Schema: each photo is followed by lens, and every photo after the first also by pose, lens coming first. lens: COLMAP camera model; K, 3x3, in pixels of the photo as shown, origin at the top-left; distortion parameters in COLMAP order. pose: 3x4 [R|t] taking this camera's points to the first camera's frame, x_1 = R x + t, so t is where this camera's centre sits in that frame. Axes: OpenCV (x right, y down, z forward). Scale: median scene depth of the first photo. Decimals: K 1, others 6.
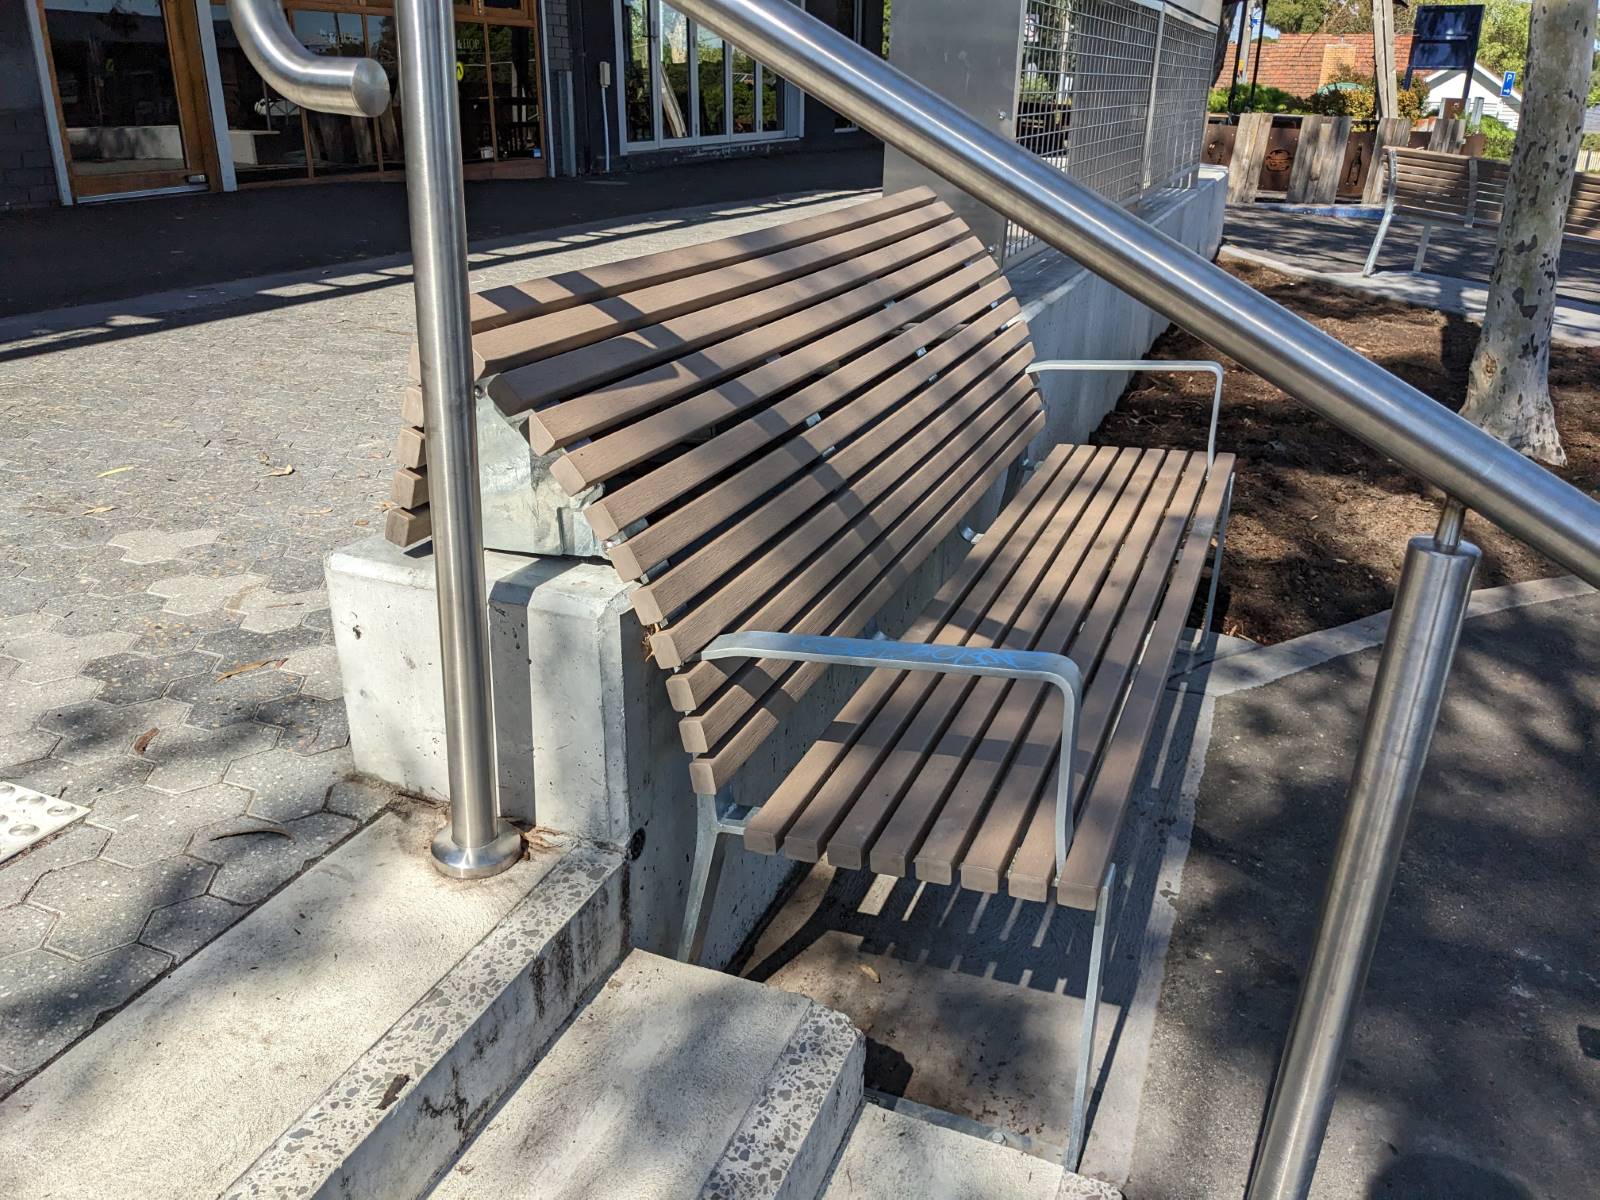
lens RADIAL K [[1323.6, 0, 800.0], [0, 1323.6, 600.0], [0, 0, 1]] dist [0.054719, -0.093548]
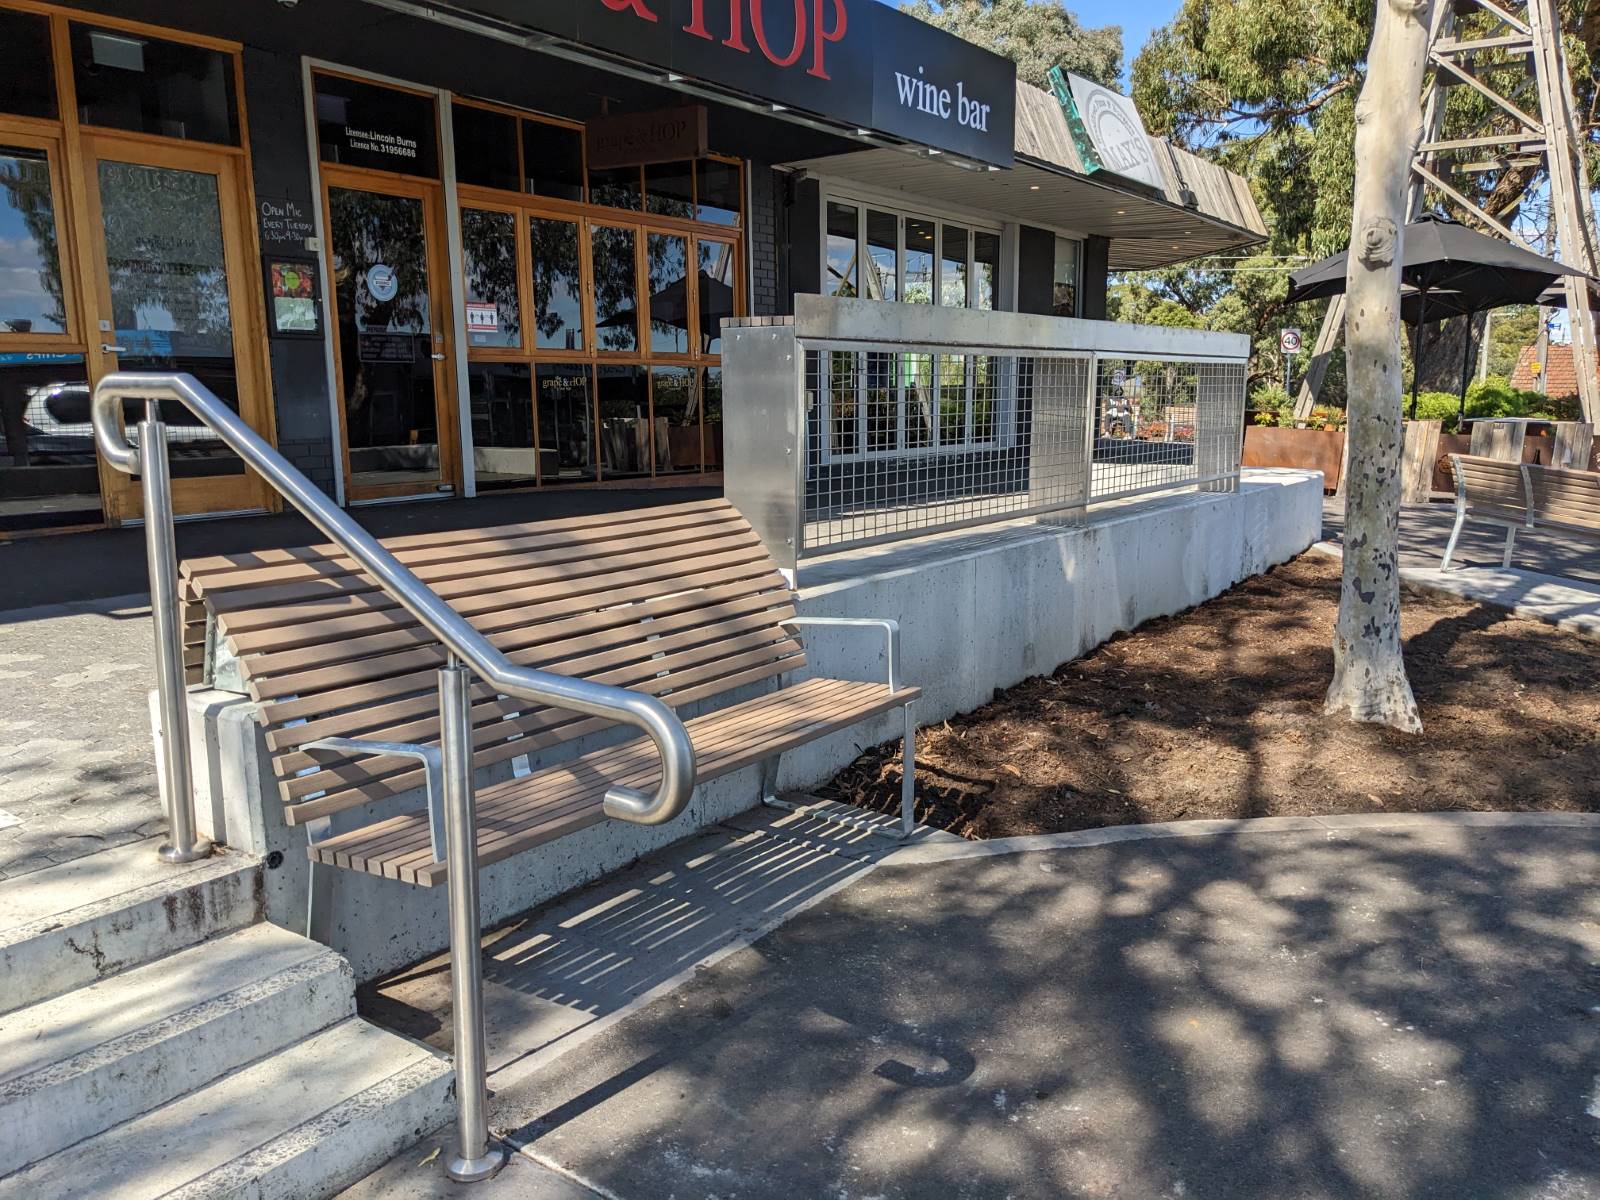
lens RADIAL K [[1323.6, 0, 800.0], [0, 1323.6, 600.0], [0, 0, 1]] dist [0.054719, -0.093548]
pose [[0.963888, 0.018738, -0.265648, 0.392072], [-0.075058, 0.976197, -0.203484, 0.059695], [0.255511, 0.216075, 0.942351, -0.219510]]
